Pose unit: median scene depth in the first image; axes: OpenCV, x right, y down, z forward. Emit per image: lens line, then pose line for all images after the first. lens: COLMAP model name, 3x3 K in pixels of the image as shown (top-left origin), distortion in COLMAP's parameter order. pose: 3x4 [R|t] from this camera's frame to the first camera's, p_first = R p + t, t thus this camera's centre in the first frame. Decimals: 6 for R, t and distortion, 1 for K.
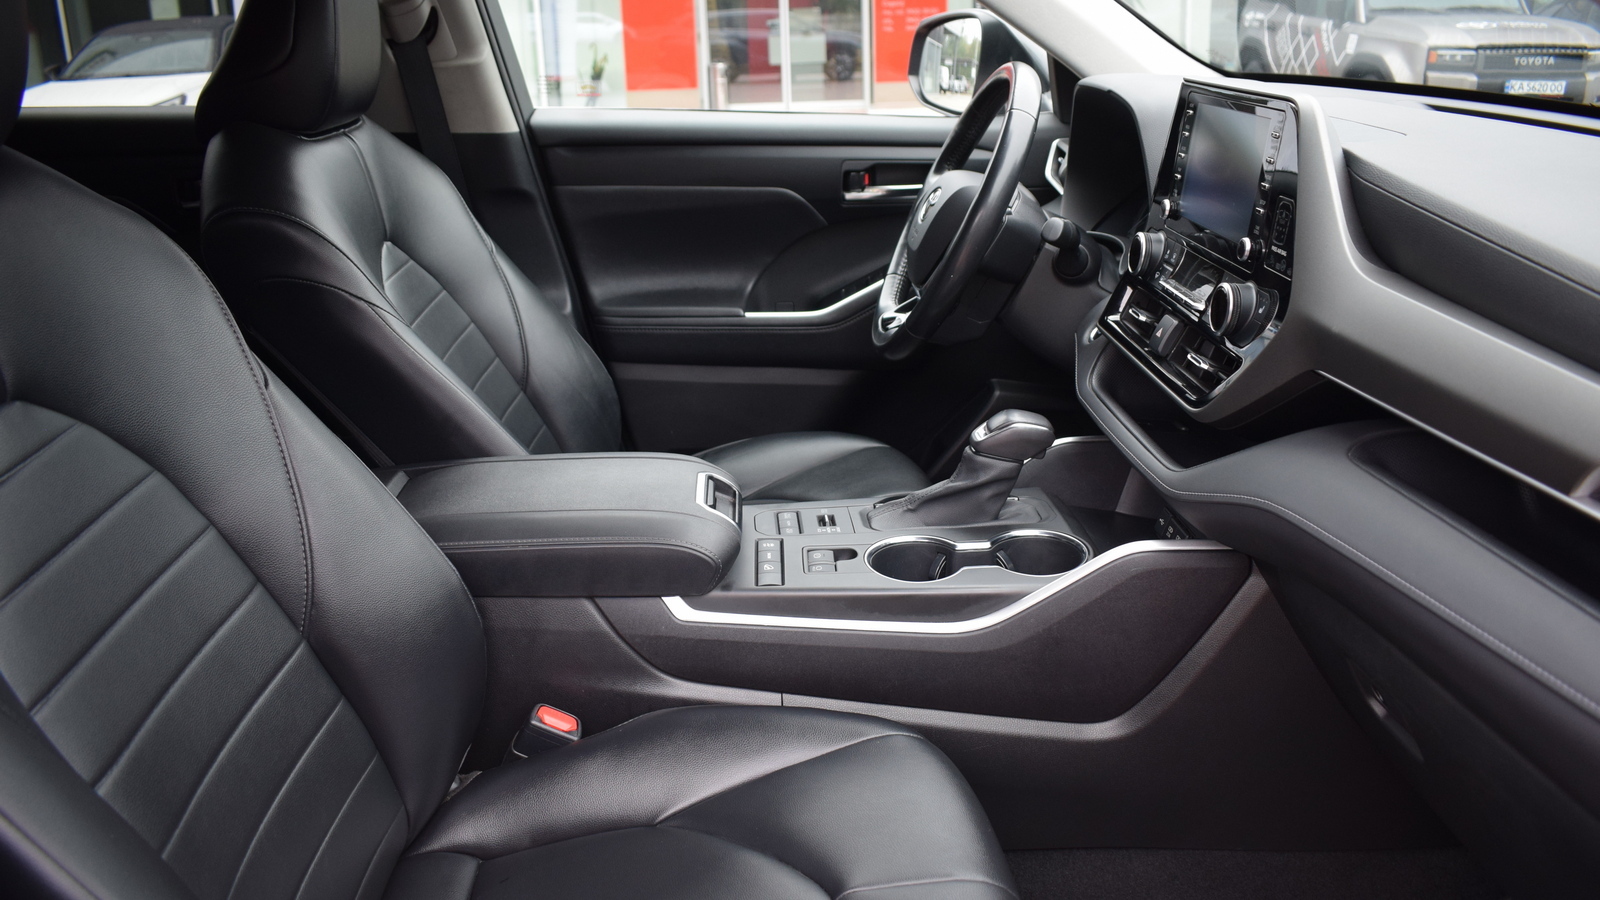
lens RADIAL K [[1240.1, 0, 838.1], [0, 1240.1, 528.0], [0, 0, 1]] dist [-0.184559, 0.147793]
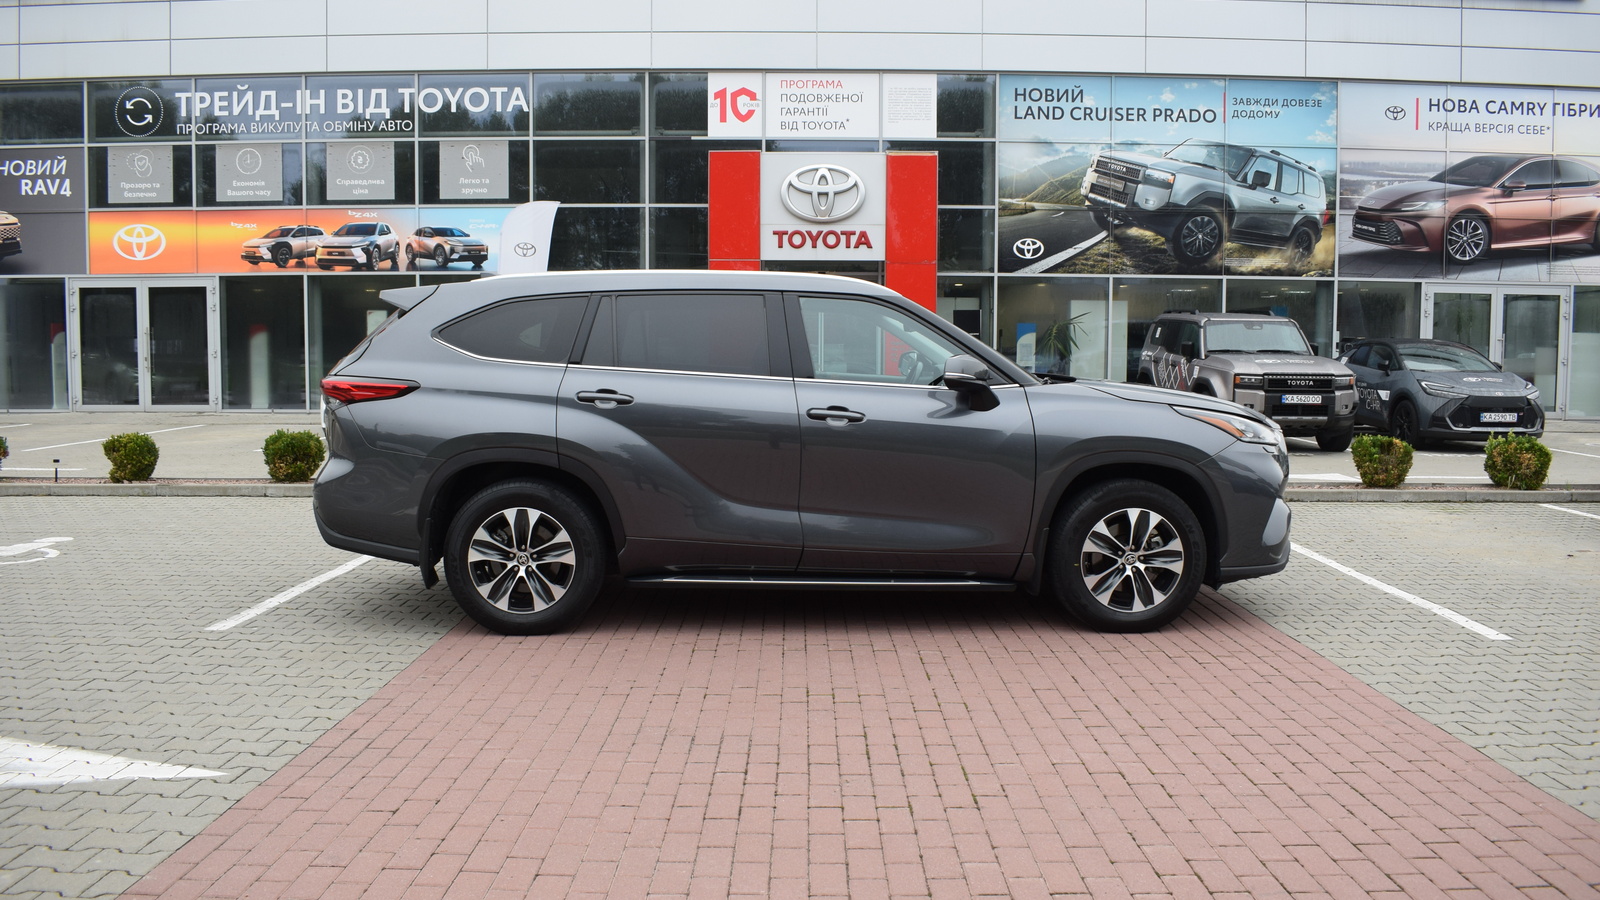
lens RADIAL K [[1244.5, 0, 800.0], [0, 1244.5, 450.0], [0, 0, 1]] dist [-0.097323, 0.018446]
pose [[0.998791, 0.029501, -0.039335, -0.010650], [-0.040196, 0.950634, -0.307700, 0.166668], [0.028316, 0.308909, 0.950670, -0.420748]]
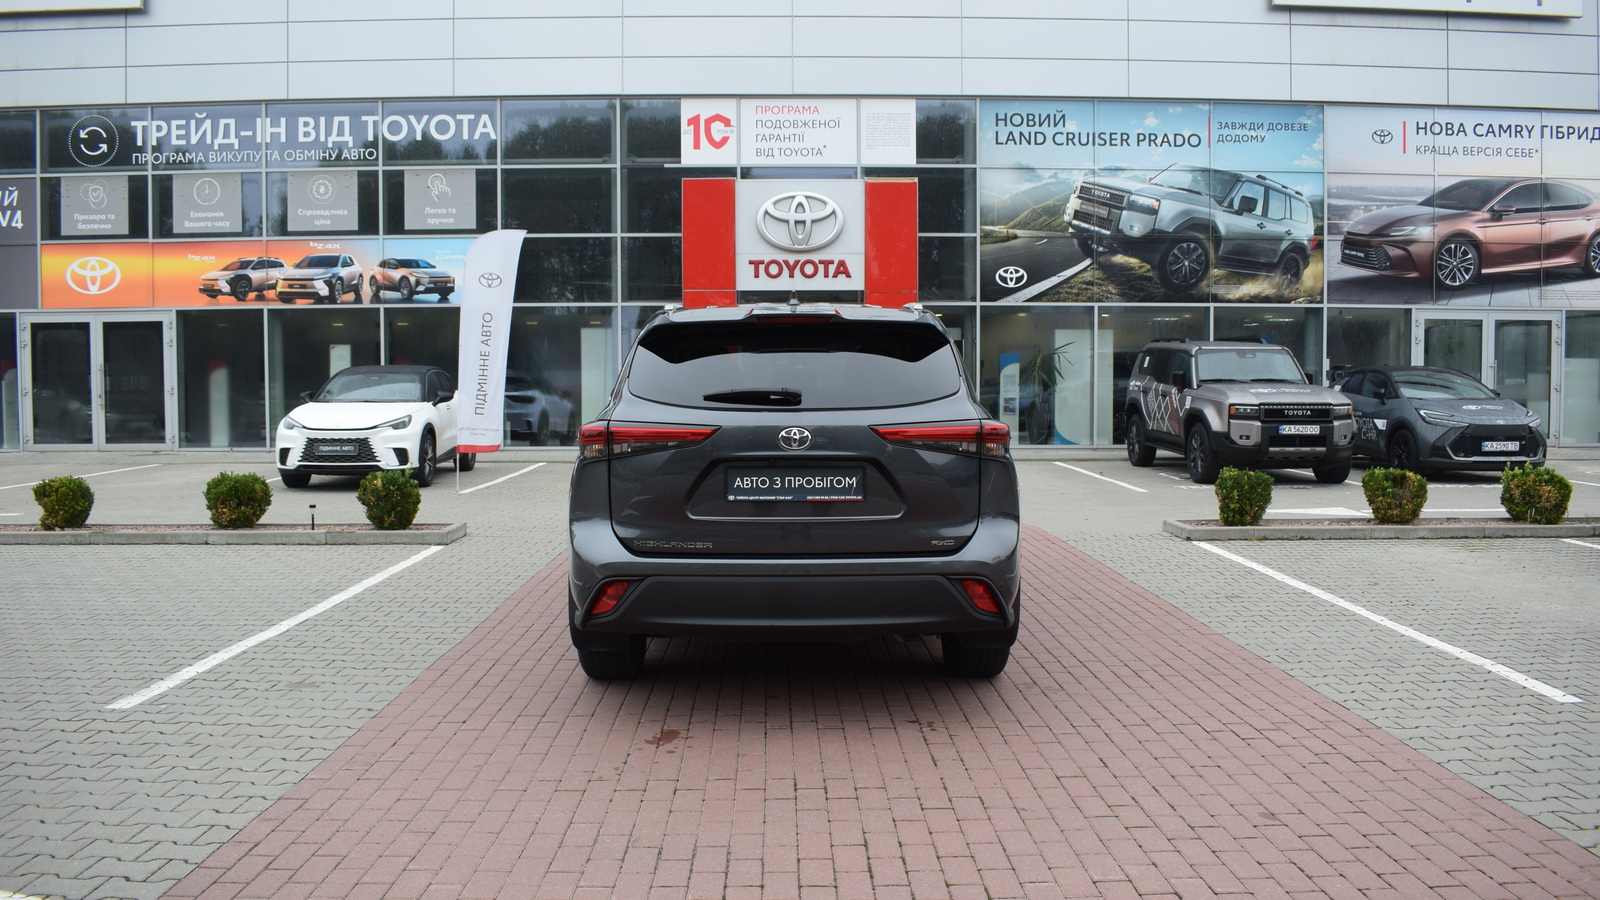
lens RADIAL K [[1242.9, 0, 799.7], [0, 1242.9, 451.5], [0, 0, 1]] dist [-0.097455, 0.018104]
pose [[0.999559, 0.020370, -0.021621, -0.014729], [-0.026387, 0.943139, -0.331350, 0.144764], [0.013642, 0.331775, 0.943260, -0.370072]]
